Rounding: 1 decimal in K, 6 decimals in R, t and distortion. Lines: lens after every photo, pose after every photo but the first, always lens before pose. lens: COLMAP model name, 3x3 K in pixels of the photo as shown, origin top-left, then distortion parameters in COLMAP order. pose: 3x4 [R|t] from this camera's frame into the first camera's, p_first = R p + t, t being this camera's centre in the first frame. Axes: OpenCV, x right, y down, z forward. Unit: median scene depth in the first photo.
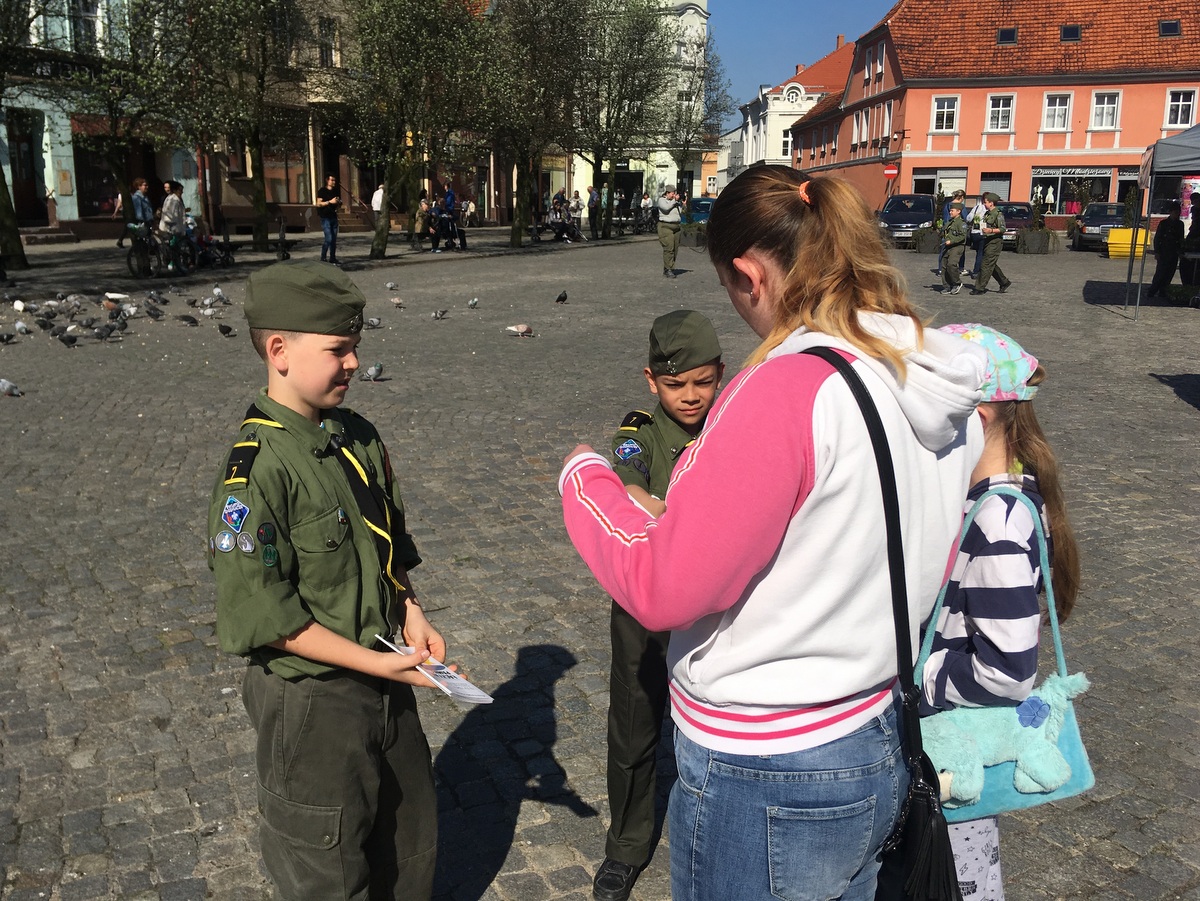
lens RADIAL K [[1009.9, 0, 601.8], [0, 1009.9, 450.1], [0, 0, 1]] dist [0.007077, 0.000115]
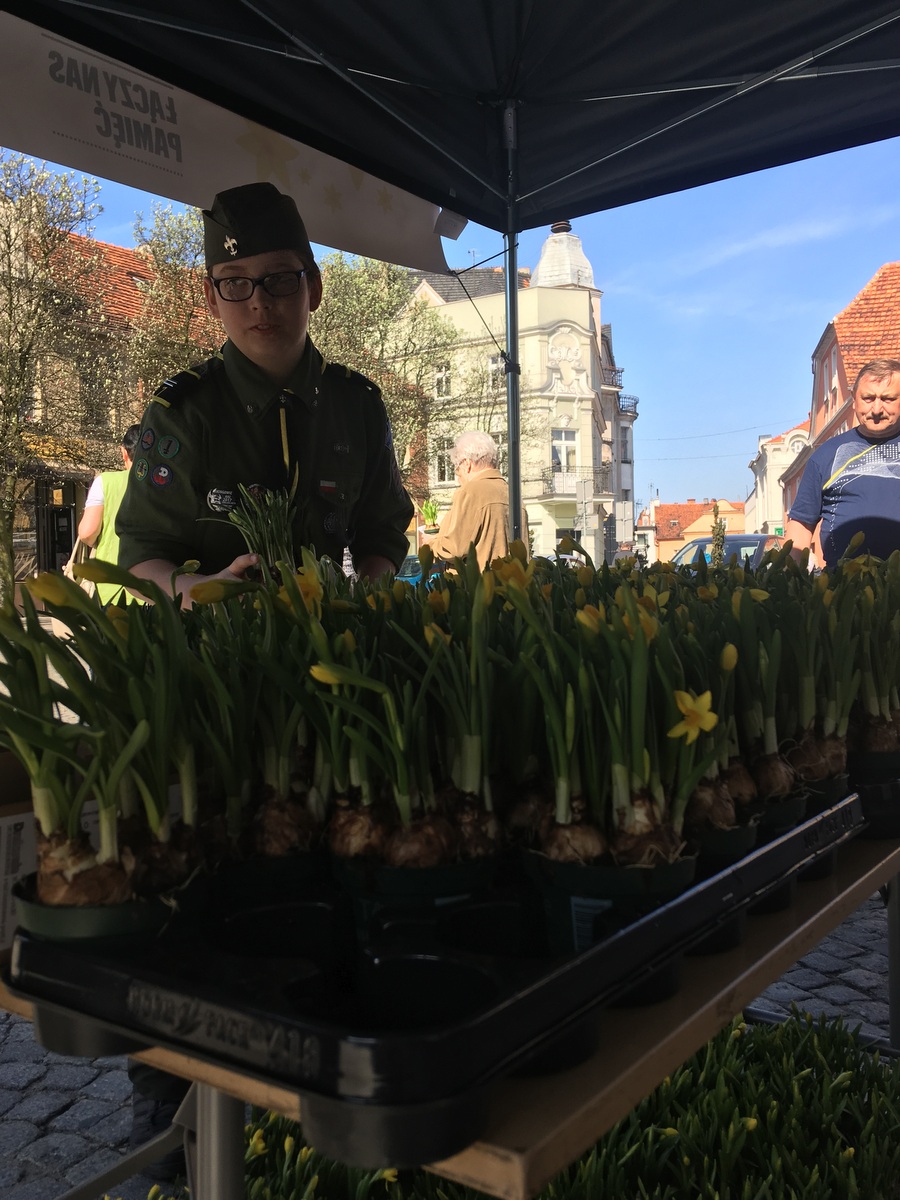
lens RADIAL K [[1009.9, 0, 448.4], [0, 1009.9, 601.7], [0, 0, 1]] dist [0.007077, 0.000115]
pose [[0.967804, -0.015017, -0.251258, 0.188687], [-0.040933, 0.975541, -0.215973, -0.058106], [0.248356, 0.219304, 0.943517, 0.286193]]
